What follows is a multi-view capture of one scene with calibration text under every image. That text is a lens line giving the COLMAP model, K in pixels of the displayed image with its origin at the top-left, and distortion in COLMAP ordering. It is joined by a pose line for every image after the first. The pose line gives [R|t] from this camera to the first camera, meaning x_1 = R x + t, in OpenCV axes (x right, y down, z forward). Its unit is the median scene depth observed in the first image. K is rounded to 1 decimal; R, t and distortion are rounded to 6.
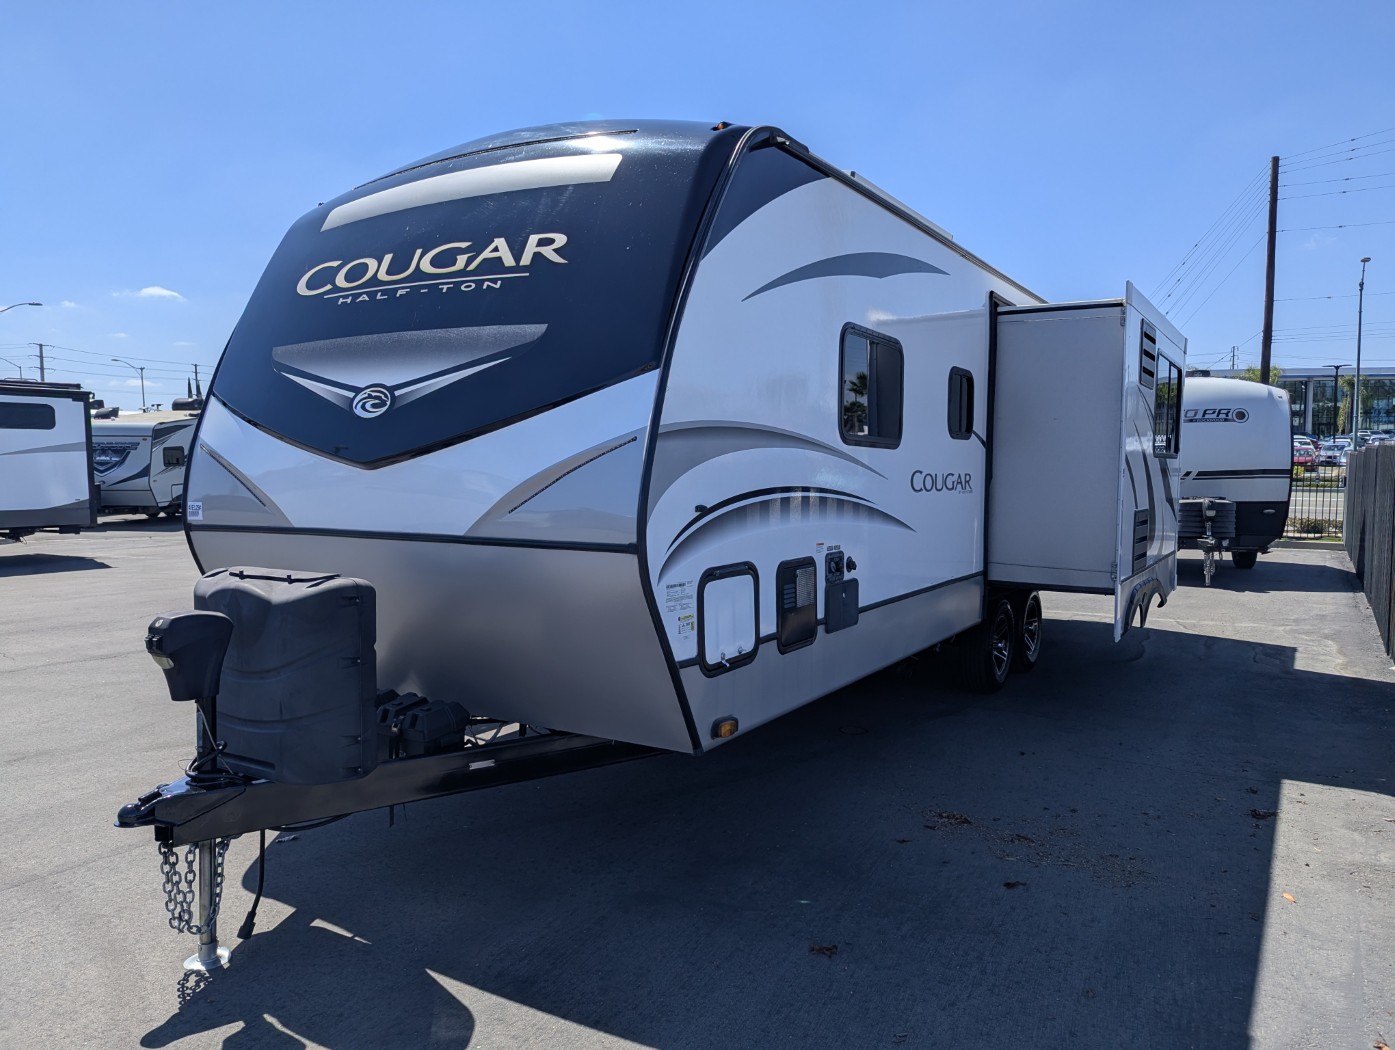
lens RADIAL K [[984.1, 0, 697.5], [0, 984.1, 525.0], [0, 0, 1]] dist [0.049342, -0.032065]
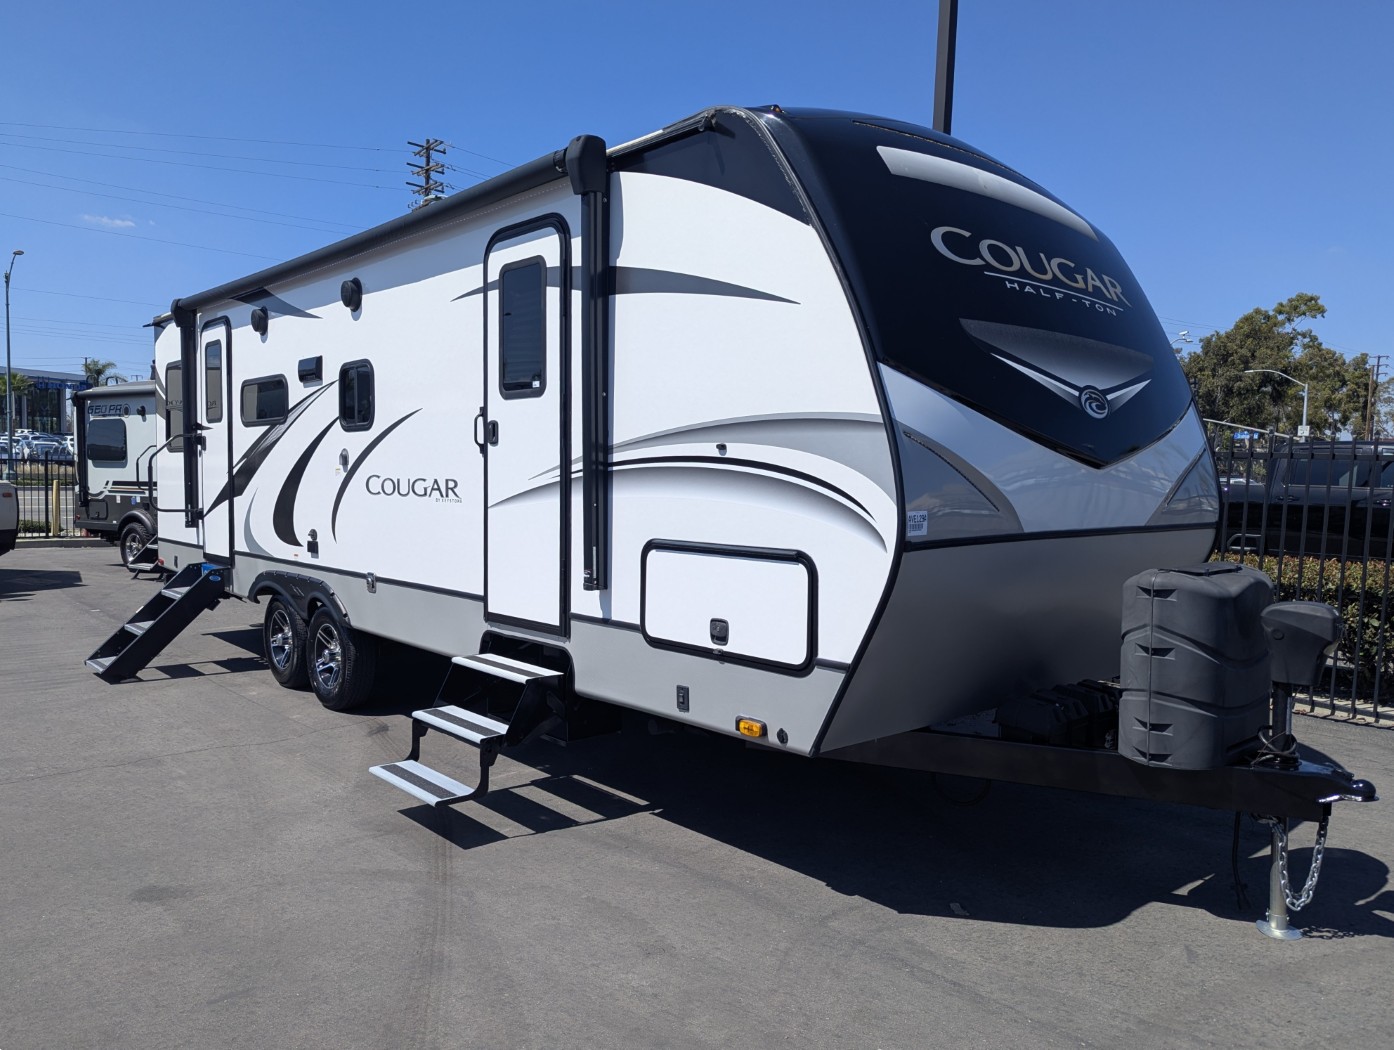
lens RADIAL K [[1012.3, 0, 697.0], [0, 1012.3, 525.0], [0, 0, 1]] dist [0.023763, -0.006259]
pose [[0.279393, -0.045782, 0.959085, -1.467789], [0.044517, 0.998406, 0.034691, -0.053322], [-0.959144, 0.033003, 0.280986, 1.107203]]
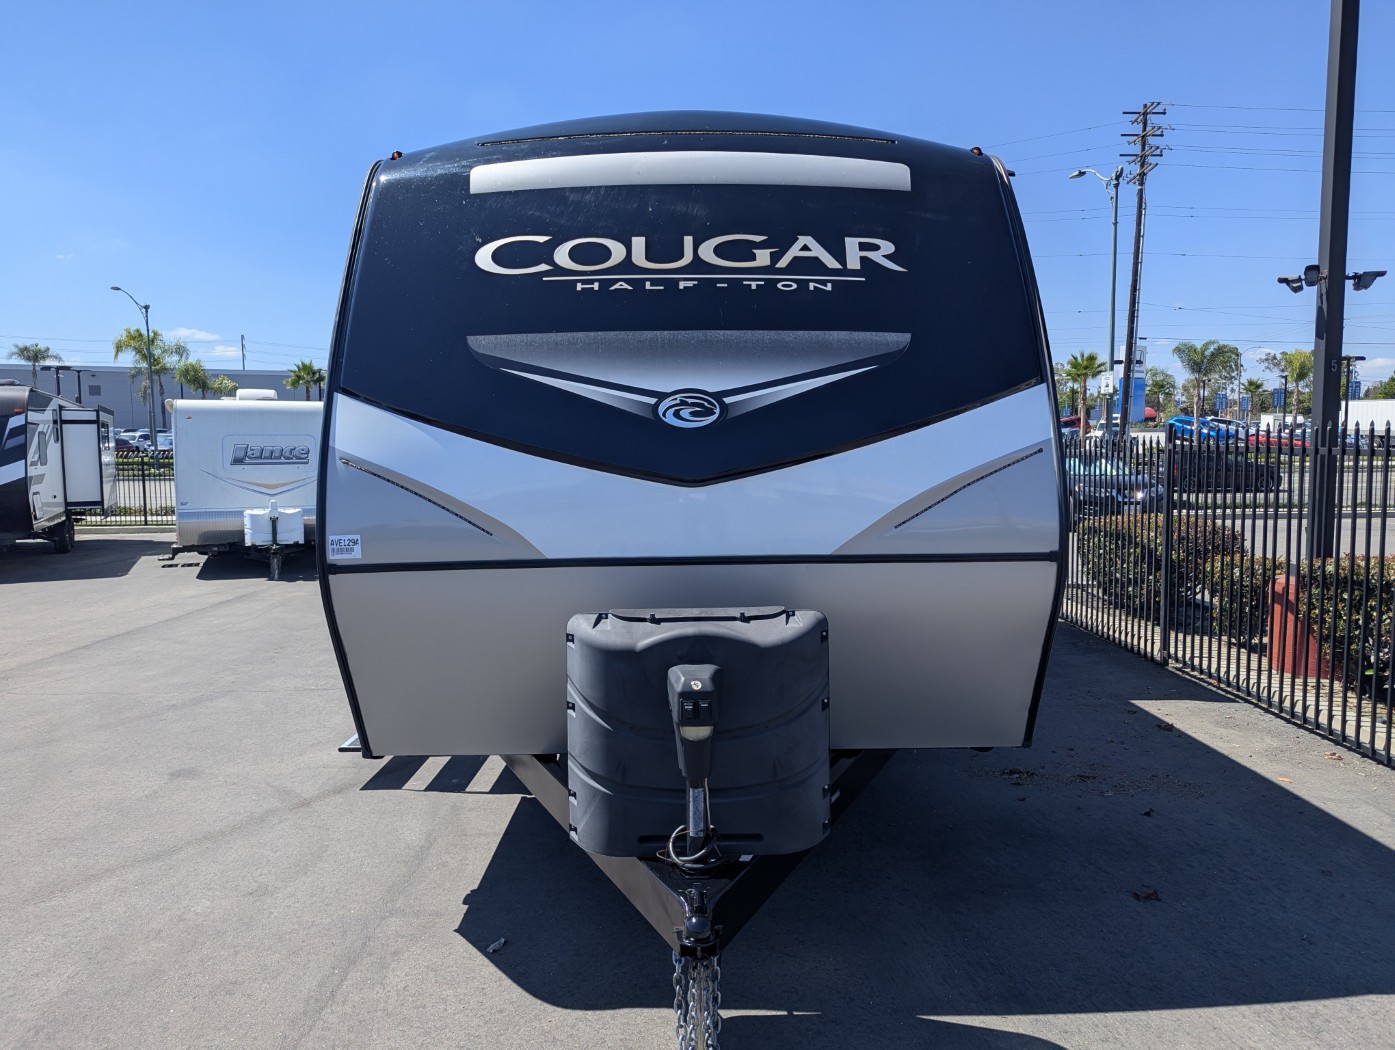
lens RADIAL K [[979.9, 0, 698.6], [0, 979.9, 519.5], [0, 0, 1]] dist [0.071757, -0.065479]
pose [[0.844804, -0.046095, 0.533087, -0.790915], [0.044948, 0.998875, 0.015139, -0.039998], [-0.533185, 0.011172, 0.845925, 0.264543]]
